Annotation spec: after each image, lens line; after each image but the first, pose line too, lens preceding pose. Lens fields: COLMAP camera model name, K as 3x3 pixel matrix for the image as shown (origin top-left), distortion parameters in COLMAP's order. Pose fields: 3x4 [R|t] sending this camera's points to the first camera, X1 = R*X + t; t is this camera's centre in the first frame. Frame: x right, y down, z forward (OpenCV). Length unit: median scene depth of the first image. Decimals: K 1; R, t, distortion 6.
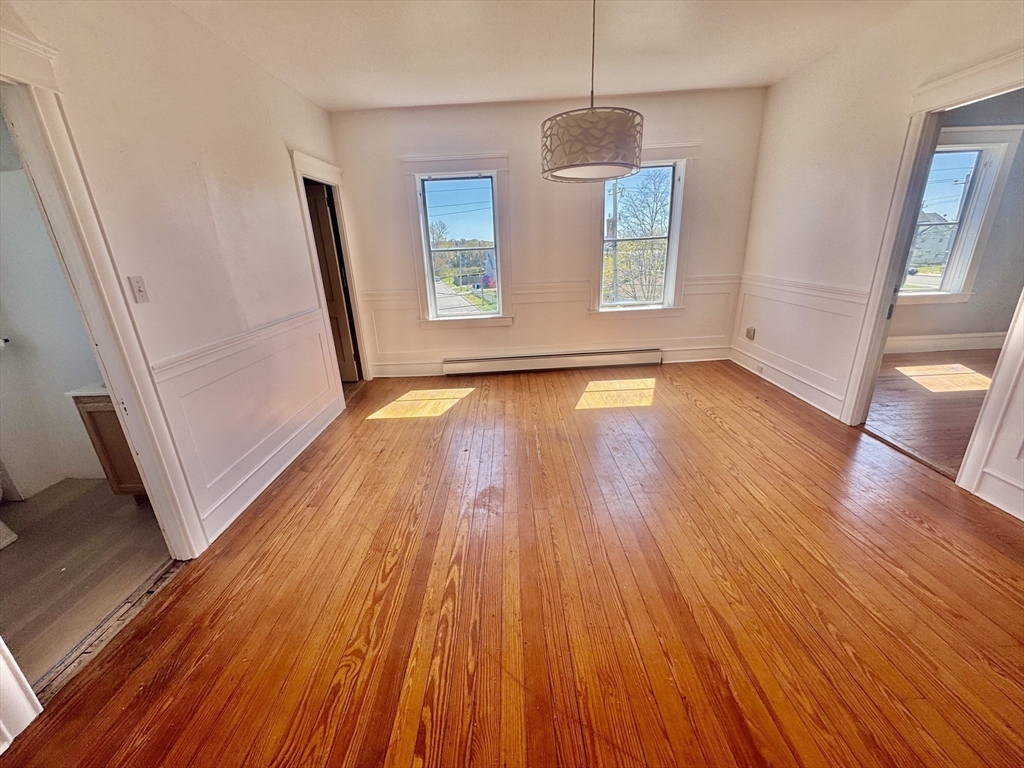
lens RADIAL K [[409.6, 0, 511.3], [0, 409.6, 382.5], [0, 0, 1]] dist [-0.004376, -0.000148]
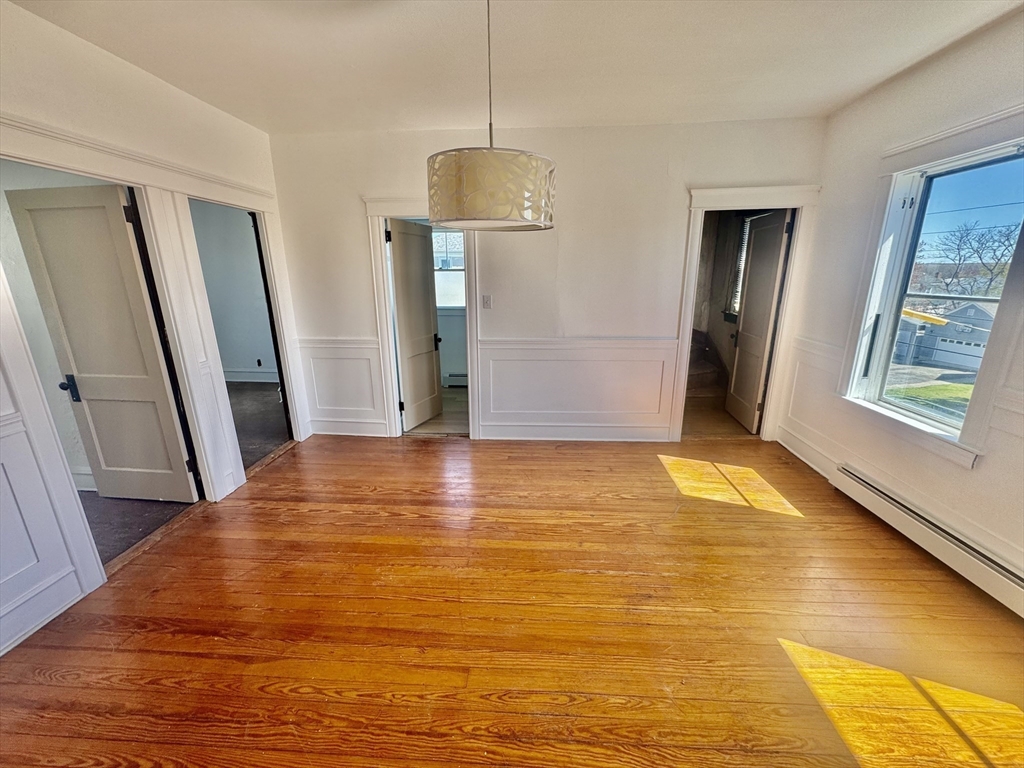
lens RADIAL K [[409.6, 0, 511.9], [0, 409.6, 385.5], [0, 0, 1]] dist [-0.004376, -0.000148]
pose [[-0.072591, 0.304154, -0.949853, 0.889195], [-0.307135, 0.899267, 0.311428, -0.418622], [0.948894, 0.314340, 0.028138, 0.962532]]
